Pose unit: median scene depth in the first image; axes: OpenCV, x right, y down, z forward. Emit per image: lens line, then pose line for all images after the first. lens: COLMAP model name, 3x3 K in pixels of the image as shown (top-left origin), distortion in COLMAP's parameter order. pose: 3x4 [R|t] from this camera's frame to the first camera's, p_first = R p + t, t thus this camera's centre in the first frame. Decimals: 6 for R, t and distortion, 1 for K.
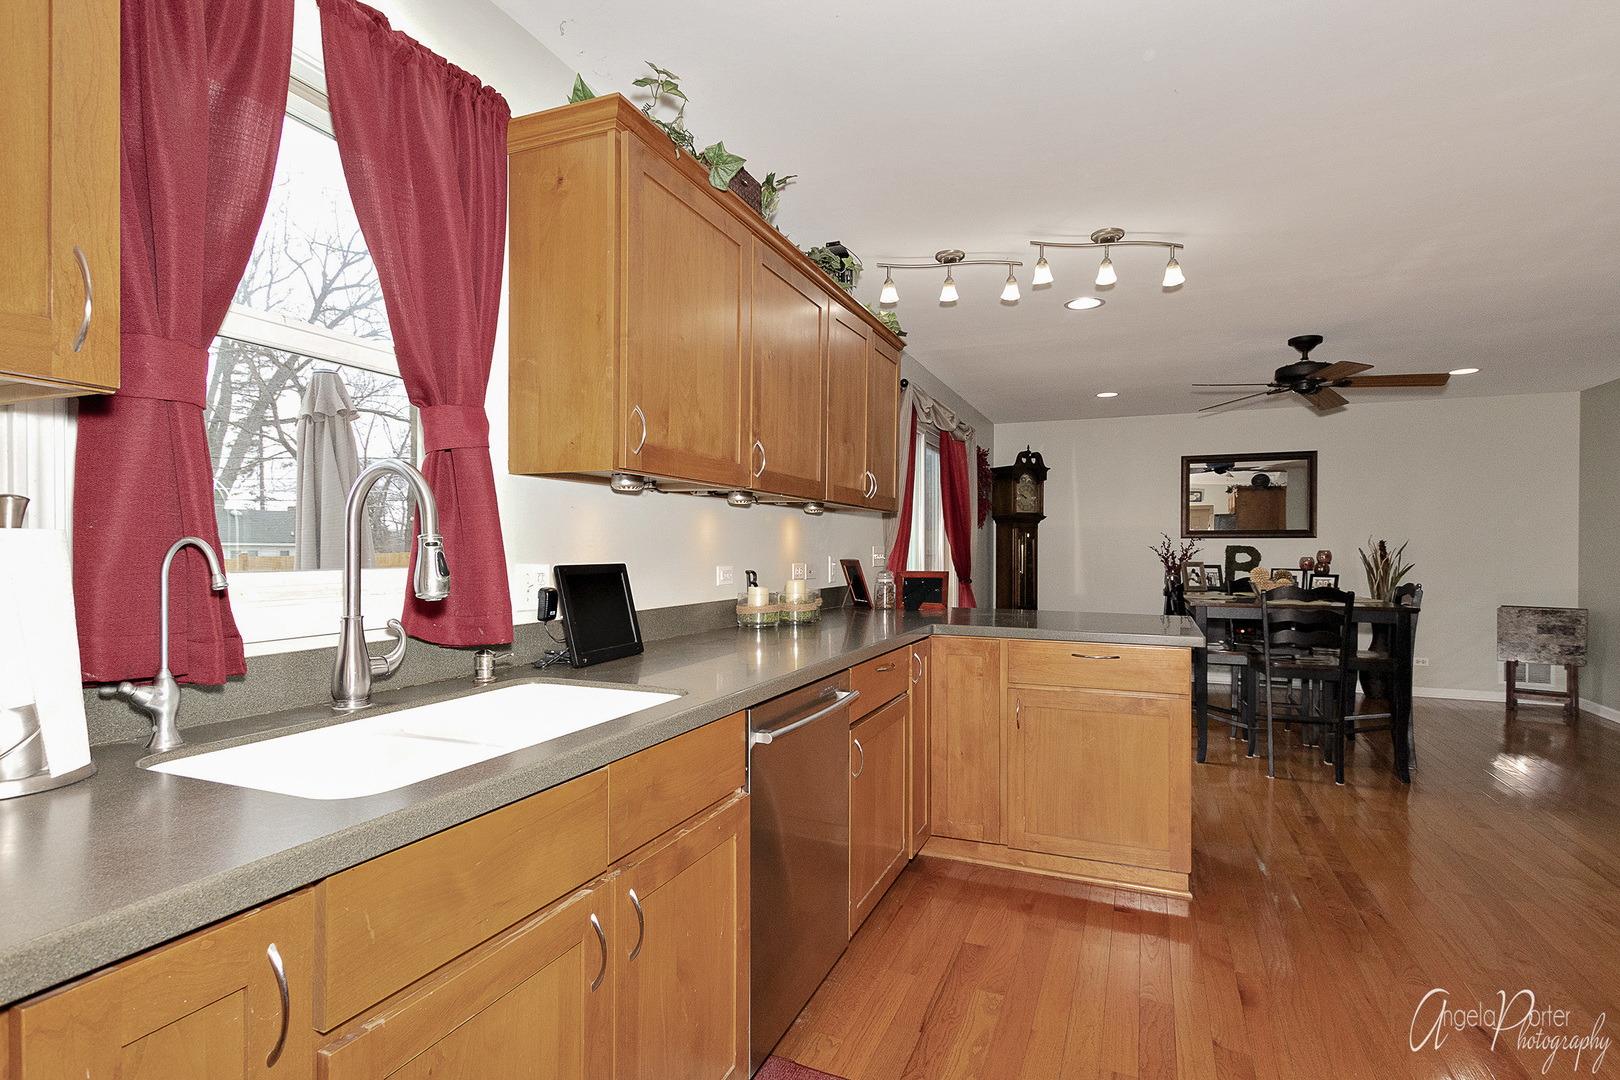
lens RADIAL K [[788.3, 0, 810.0], [0, 788.3, 540.0], [0, 0, 1]] dist [0.001106, -0.000713]
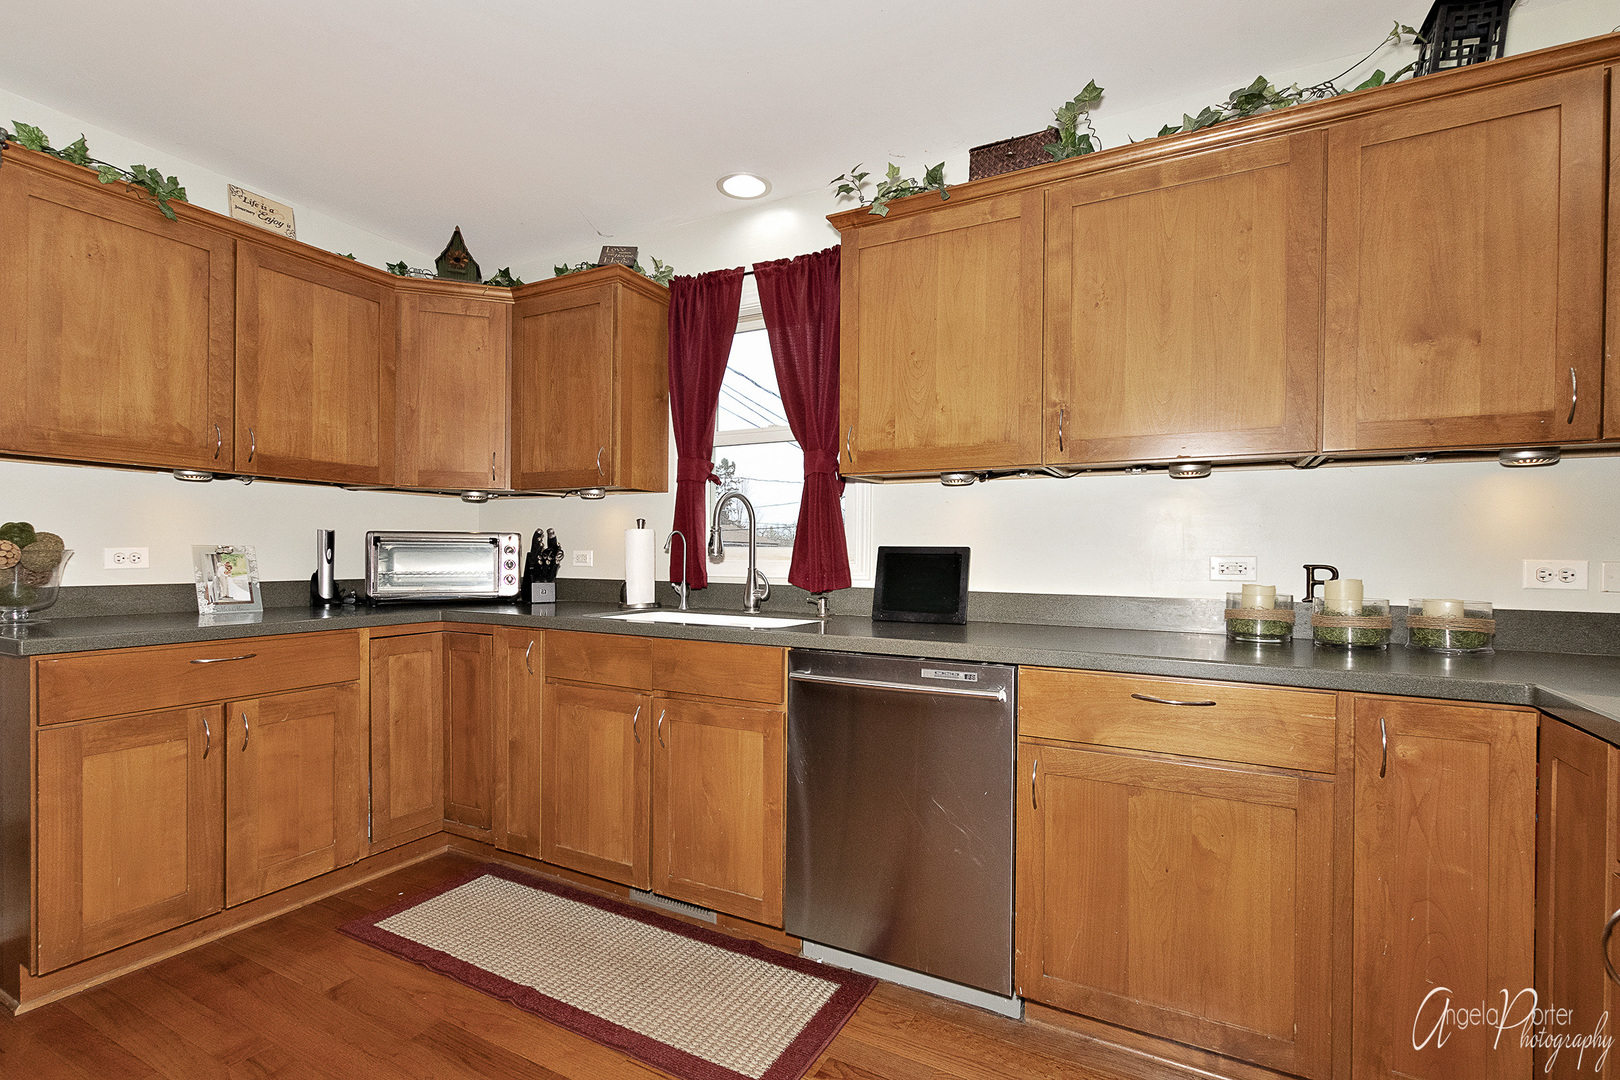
lens RADIAL K [[739.1, 0, 815.6], [0, 739.1, 558.4], [0, 0, 1]] dist [0.003068, -0.000743]
pose [[-0.085760, -0.002759, -0.996312, 0.301673], [-0.002831, 0.999993, -0.002525, 0.017341], [0.996312, 0.002604, -0.085767, 0.303041]]
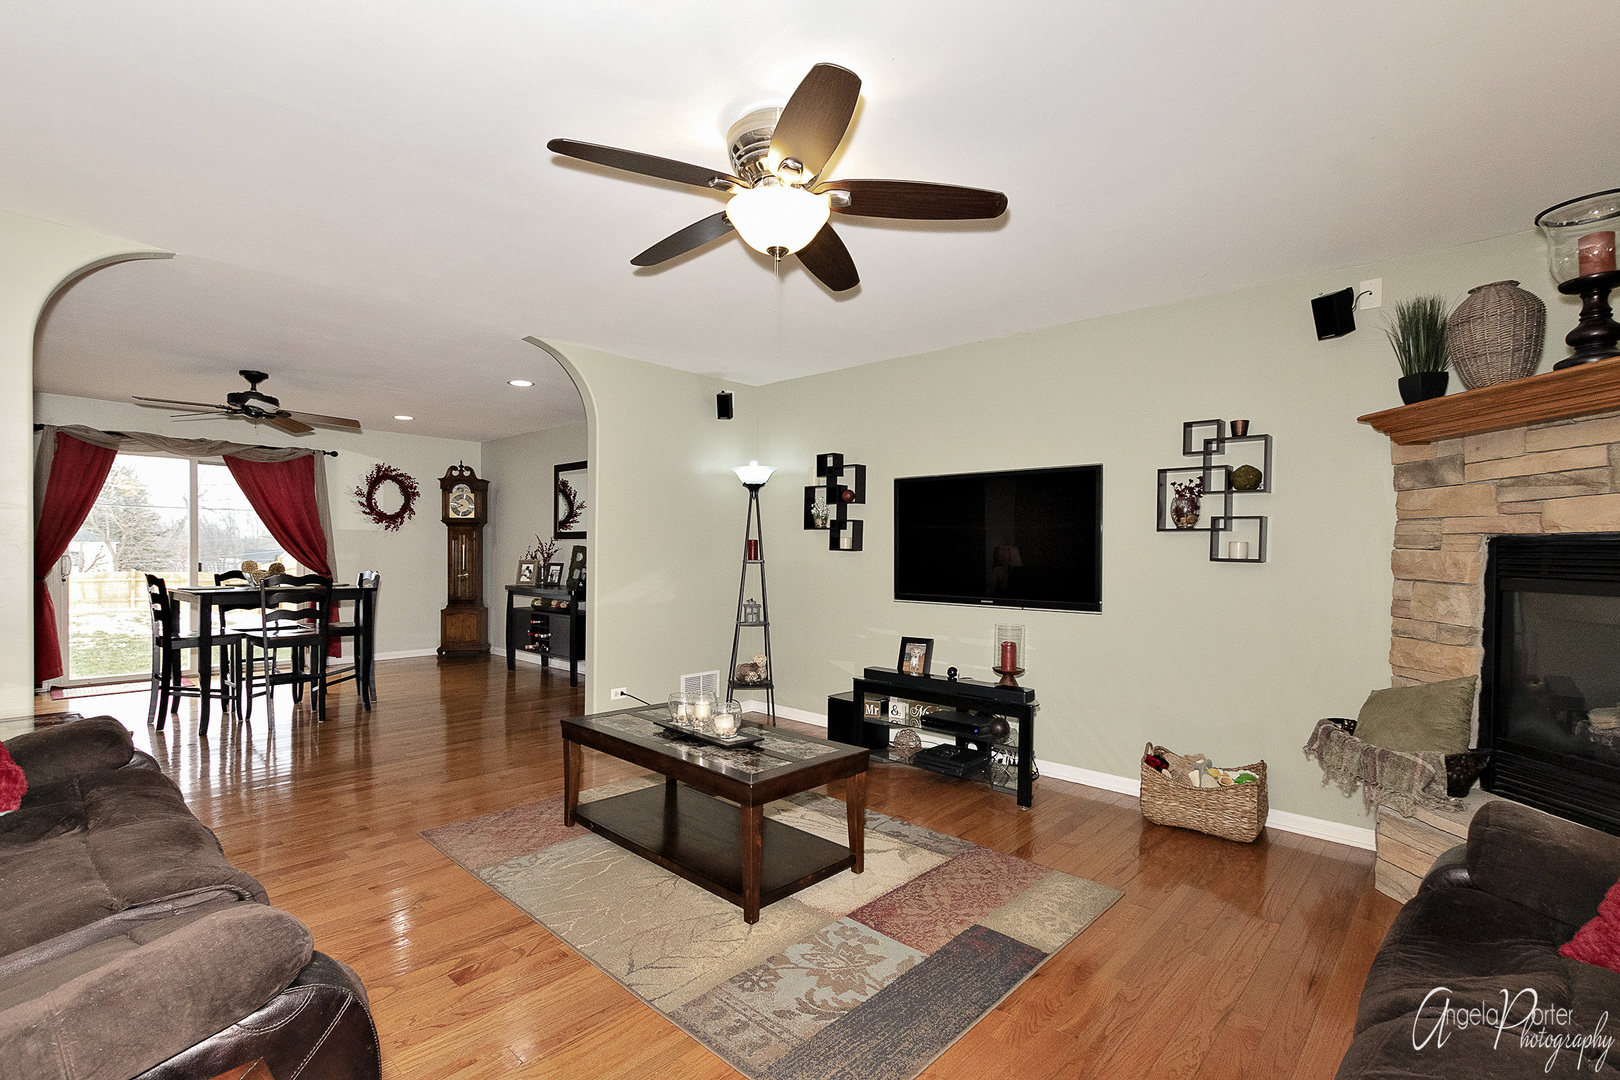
lens RADIAL K [[762.4, 0, 804.0], [0, 762.4, 559.4], [0, 0, 1]] dist [0.005044, 0.000512]
pose [[0.942075, 0.006407, -0.335341, 1.398378], [-0.001286, 0.999879, 0.015493, 0.011001], [0.335399, -0.014164, 0.941970, 0.120618]]
